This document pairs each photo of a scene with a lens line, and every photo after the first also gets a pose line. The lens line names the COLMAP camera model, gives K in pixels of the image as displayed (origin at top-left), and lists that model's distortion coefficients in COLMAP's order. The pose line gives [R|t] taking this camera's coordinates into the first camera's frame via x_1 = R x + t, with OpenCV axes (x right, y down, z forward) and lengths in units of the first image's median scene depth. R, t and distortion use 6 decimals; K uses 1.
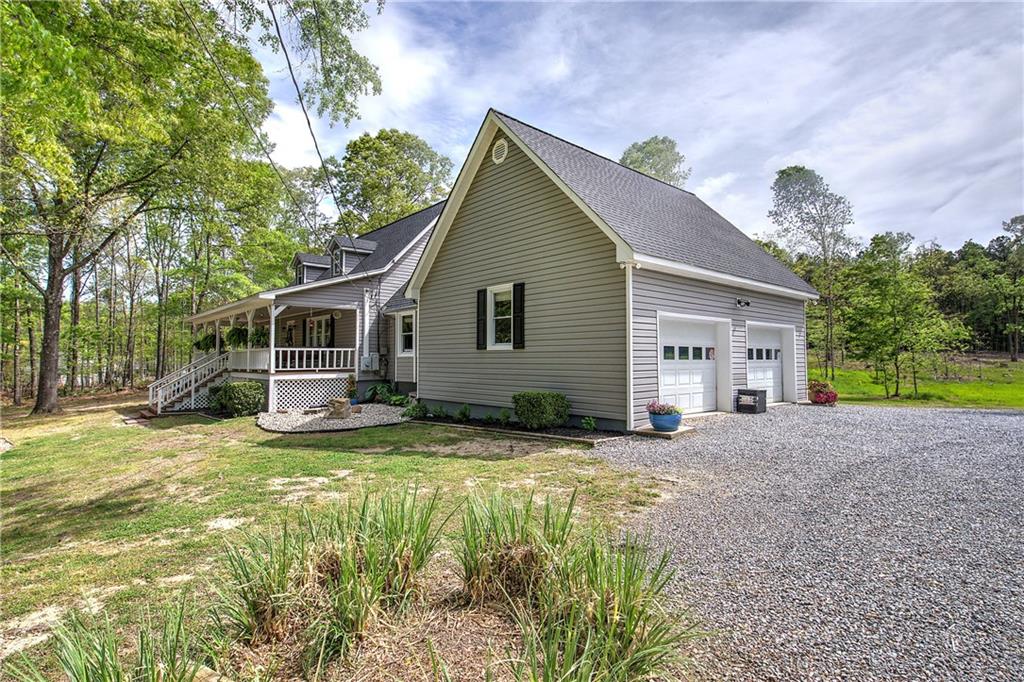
lens RADIAL K [[506.0, 0, 510.8], [0, 506.0, 340.5], [0, 0, 1]] dist [0.000720, -0.001327]
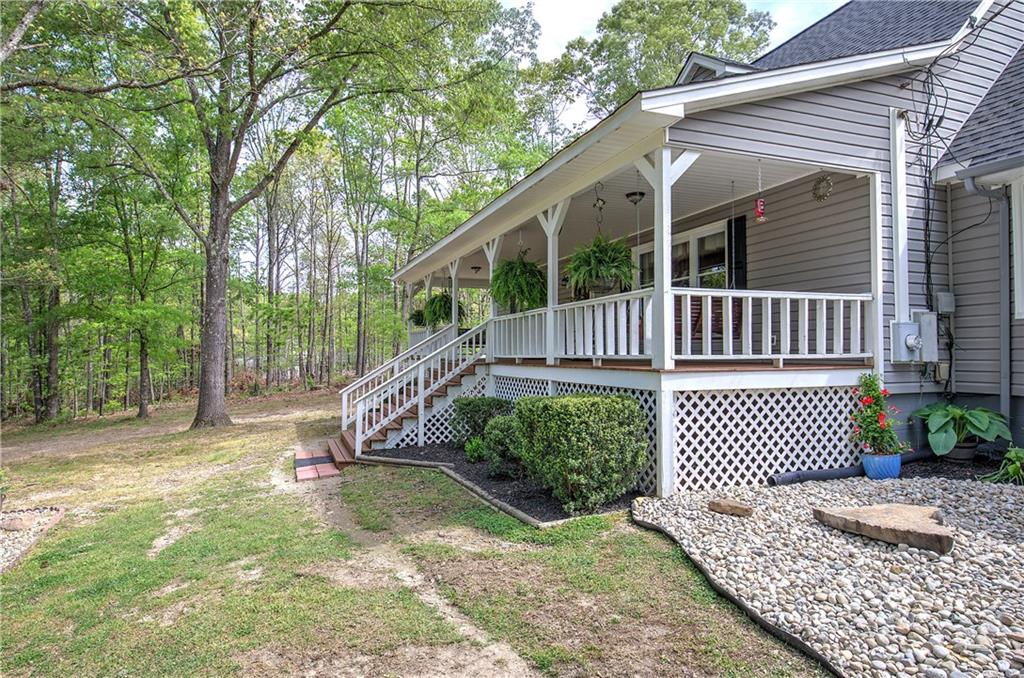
lens RADIAL K [[579.0, 0, 507.5], [0, 579.0, 336.8], [0, 0, 1]] dist [-0.005302, -0.008825]
pose [[0.936574, -0.008751, -0.350362, -0.394657], [0.011574, 0.999915, 0.005966, 0.037576], [0.350280, -0.009643, 0.936595, 0.572597]]
